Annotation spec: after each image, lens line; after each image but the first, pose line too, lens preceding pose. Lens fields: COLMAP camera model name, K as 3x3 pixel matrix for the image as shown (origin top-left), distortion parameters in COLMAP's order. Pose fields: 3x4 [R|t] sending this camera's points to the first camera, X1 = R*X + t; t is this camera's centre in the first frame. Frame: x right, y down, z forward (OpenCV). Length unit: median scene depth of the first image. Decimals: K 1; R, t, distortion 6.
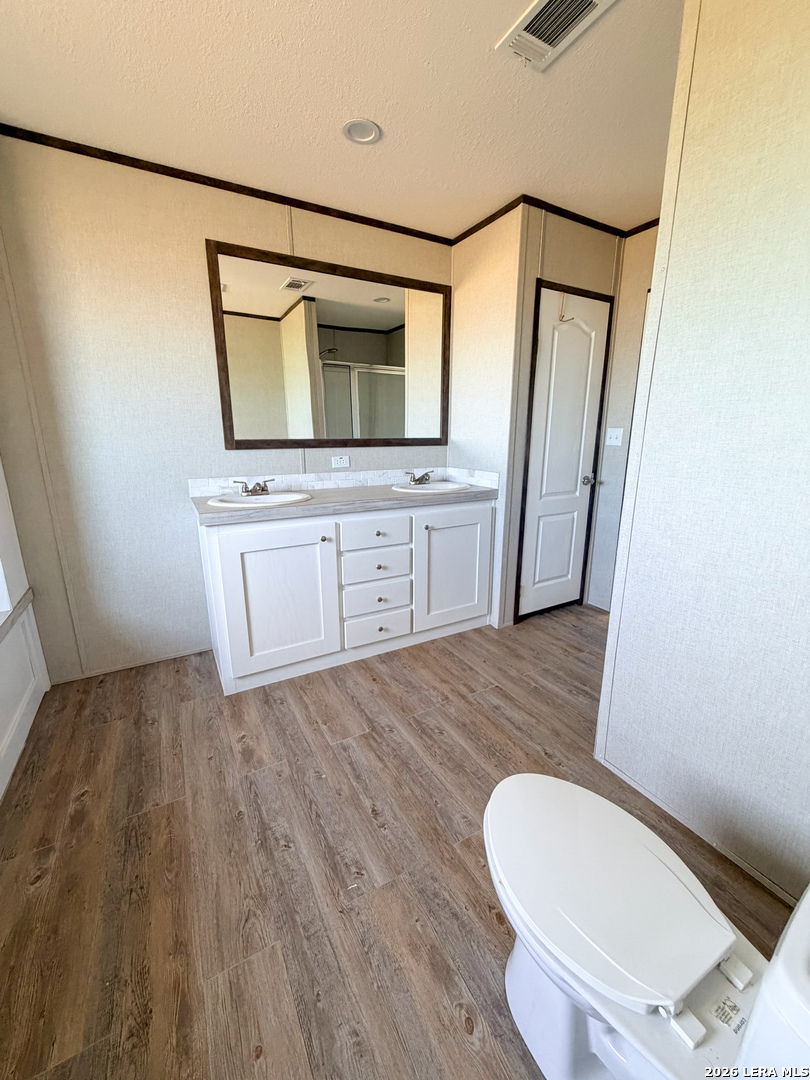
lens RADIAL K [[430.2, 0, 403.5], [0, 430.2, 537.8], [0, 0, 1]] dist [-0.001214, 0.000058]
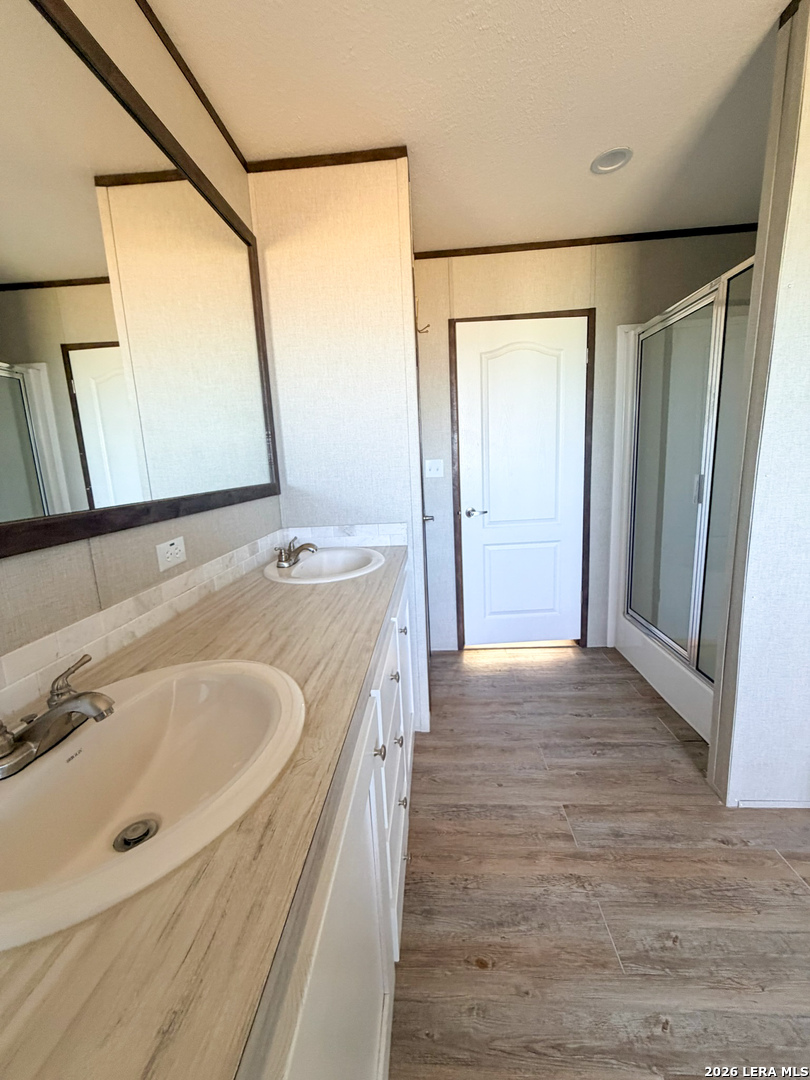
lens RADIAL K [[430.2, 0, 403.5], [0, 430.2, 537.8], [0, 0, 1]] dist [-0.001214, 0.000058]
pose [[0.545623, -0.171980, 0.820194, -0.413765], [0.246424, 0.968372, 0.039120, -0.173764], [-0.800981, 0.180771, 0.570746, 0.668260]]
